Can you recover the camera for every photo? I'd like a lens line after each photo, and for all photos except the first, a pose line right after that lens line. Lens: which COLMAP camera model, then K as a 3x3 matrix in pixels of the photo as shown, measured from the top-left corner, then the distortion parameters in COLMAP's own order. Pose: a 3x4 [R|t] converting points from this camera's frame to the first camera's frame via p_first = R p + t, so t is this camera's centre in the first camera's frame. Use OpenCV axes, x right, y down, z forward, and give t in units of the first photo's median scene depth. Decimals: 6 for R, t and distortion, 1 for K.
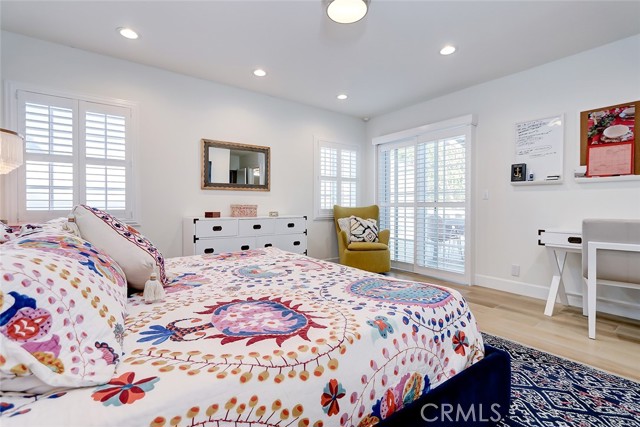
lens RADIAL K [[293.8, 0, 320.0], [0, 293.8, 213.5], [0, 0, 1]] dist [0.000370, 0.000052]
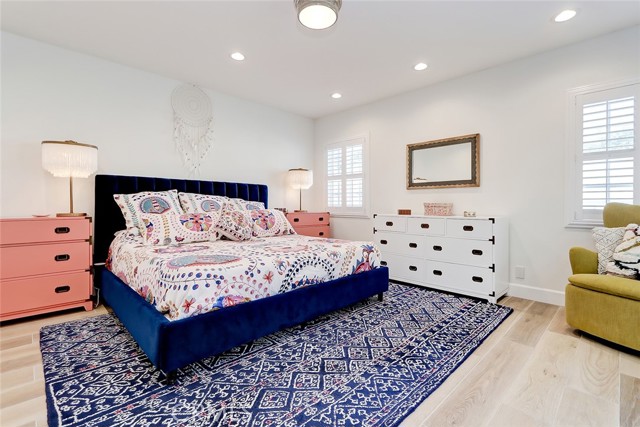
lens RADIAL K [[293.8, 0, 320.0], [0, 293.8, 213.5], [0, 0, 1]] dist [0.000370, 0.000052]
pose [[0.140367, 0.031736, -0.989591, 0.656620], [-0.026905, 0.999239, 0.028229, -0.012701], [0.989734, 0.022663, 0.141115, 0.496087]]
